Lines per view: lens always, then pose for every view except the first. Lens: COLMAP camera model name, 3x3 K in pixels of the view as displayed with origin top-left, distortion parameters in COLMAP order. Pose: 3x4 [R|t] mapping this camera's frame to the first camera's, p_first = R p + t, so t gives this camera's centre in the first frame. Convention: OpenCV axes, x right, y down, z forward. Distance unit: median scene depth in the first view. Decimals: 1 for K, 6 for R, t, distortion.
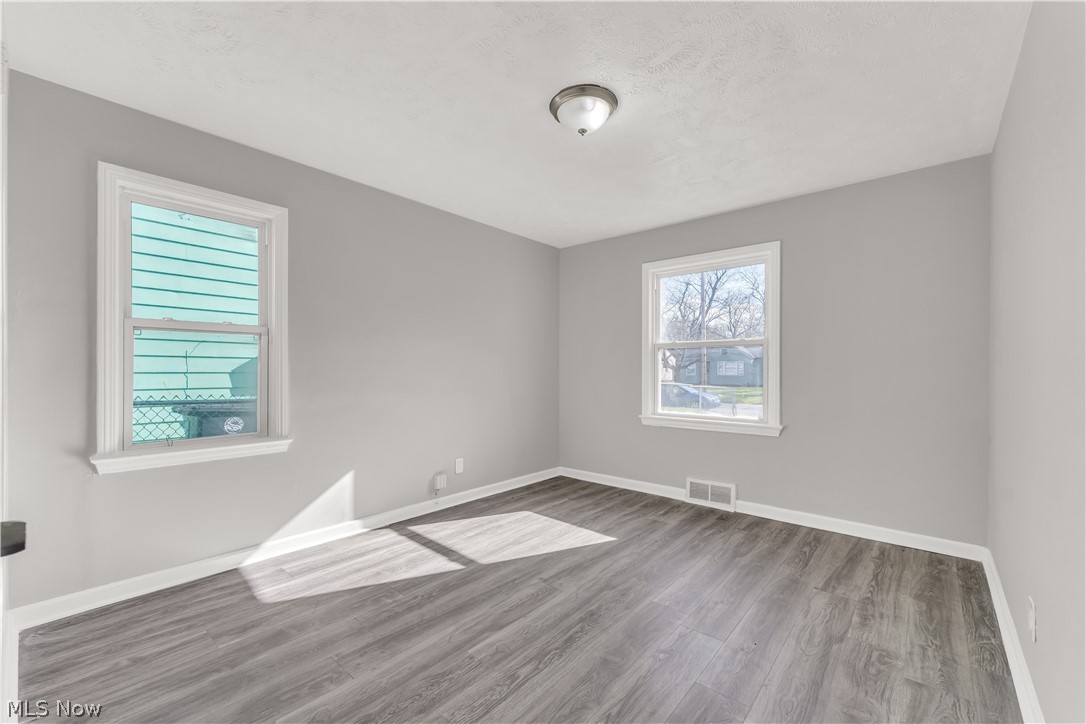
lens RADIAL K [[445.3, 0, 537.2], [0, 445.3, 368.6], [0, 0, 1]] dist [0.000681, 0.000164]
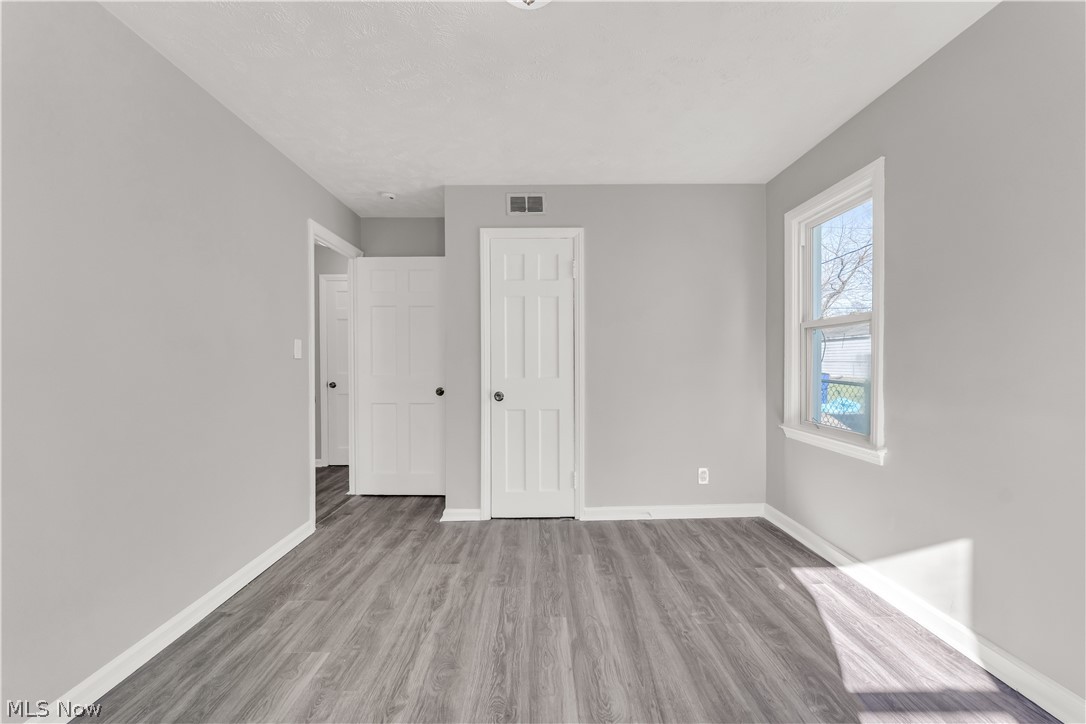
lens RADIAL K [[445.3, 0, 538.8], [0, 445.3, 361.8], [0, 0, 1]] dist [0.000681, 0.000164]
pose [[-0.749105, 0.000603, -0.662451, 0.593647], [0.004130, 0.999984, -0.003760, 0.000139], [0.662438, -0.005553, -0.749096, 1.684583]]
